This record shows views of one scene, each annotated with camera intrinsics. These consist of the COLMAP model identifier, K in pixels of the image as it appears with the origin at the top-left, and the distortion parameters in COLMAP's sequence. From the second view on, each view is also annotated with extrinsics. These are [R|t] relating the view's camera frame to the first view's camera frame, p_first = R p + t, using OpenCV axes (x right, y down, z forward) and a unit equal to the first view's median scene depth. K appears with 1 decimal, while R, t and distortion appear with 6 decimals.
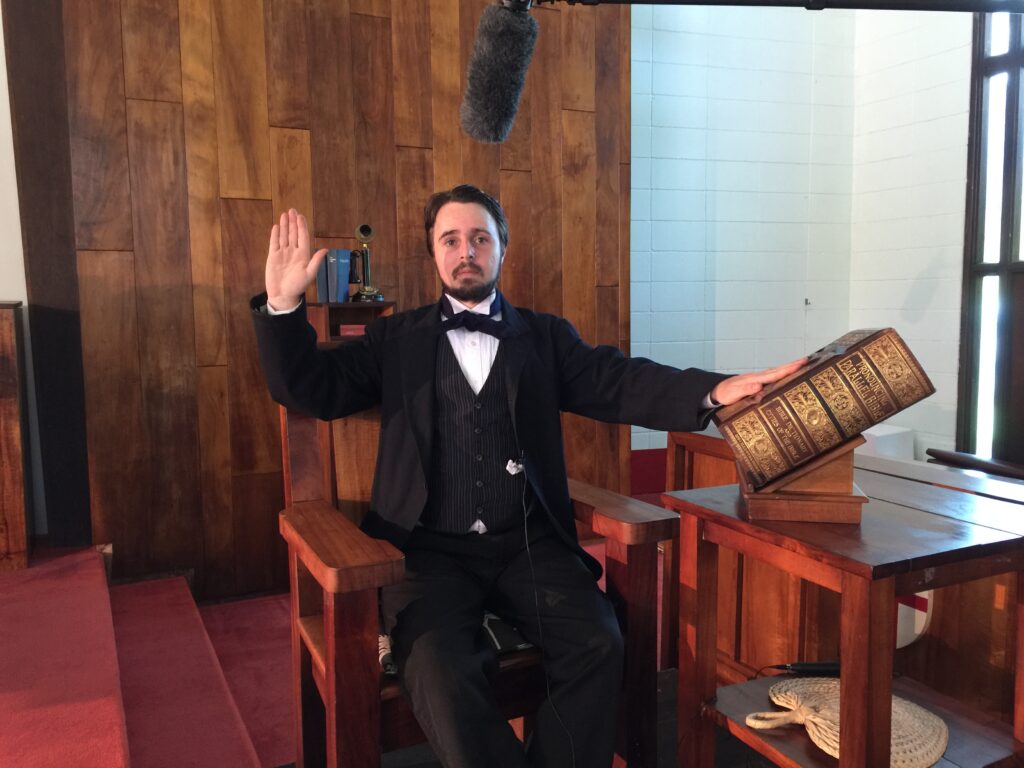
lens RADIAL K [[876.5, 0, 519.0], [0, 876.5, 377.8], [0, 0, 1]] dist [0.086515, -0.113243]
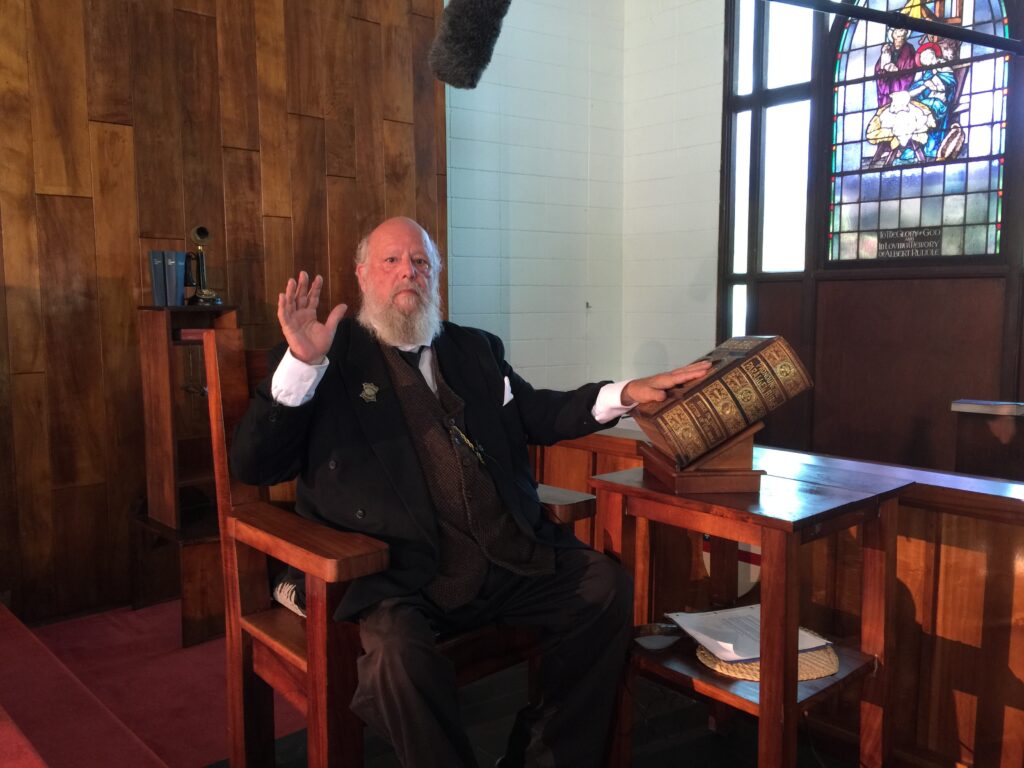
lens RADIAL K [[876.5, 0, 507.8], [0, 876.5, 377.7], [0, 0, 1]] dist [0.086515, -0.113243]
pose [[0.962186, -0.018342, 0.271776, -0.115395], [0.017834, 0.999832, 0.004338, -0.003686], [-0.271810, 0.000673, 0.962351, -0.042770]]
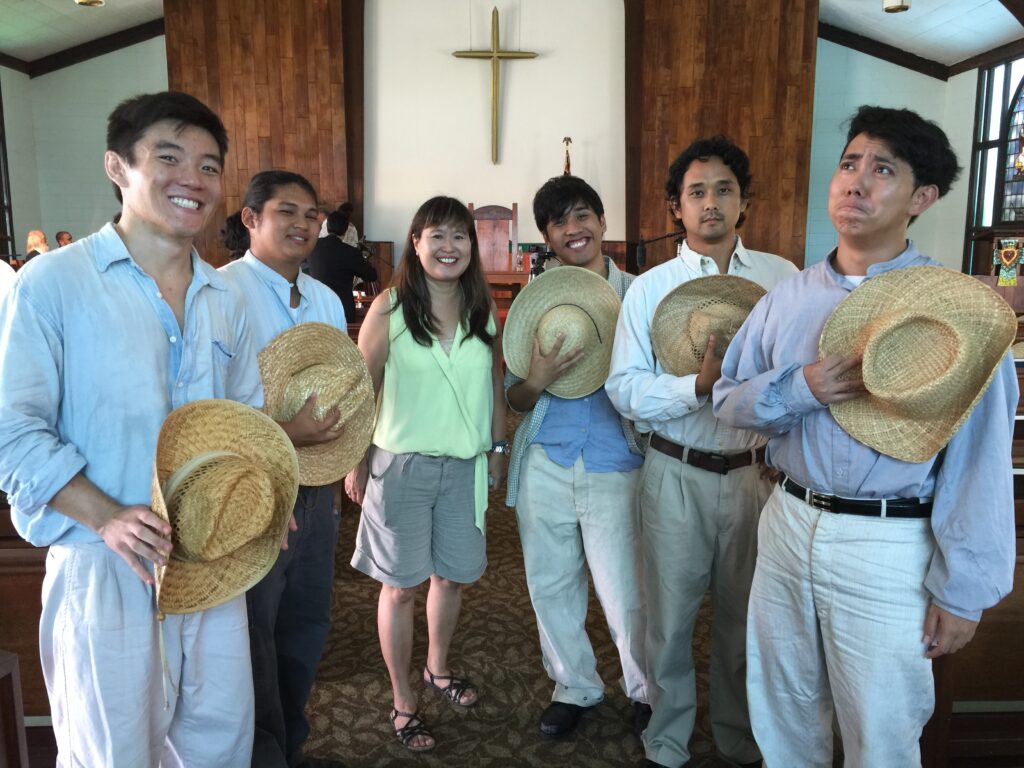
lens RADIAL K [[876.5, 0, 508.2], [0, 876.5, 380.0], [0, 0, 1]] dist [0.086515, -0.113243]
pose [[0.900140, 0.079790, -0.428230, 0.671793], [-0.044741, 0.994817, 0.091313, 0.188566], [0.433296, -0.063035, 0.899044, -2.665100]]
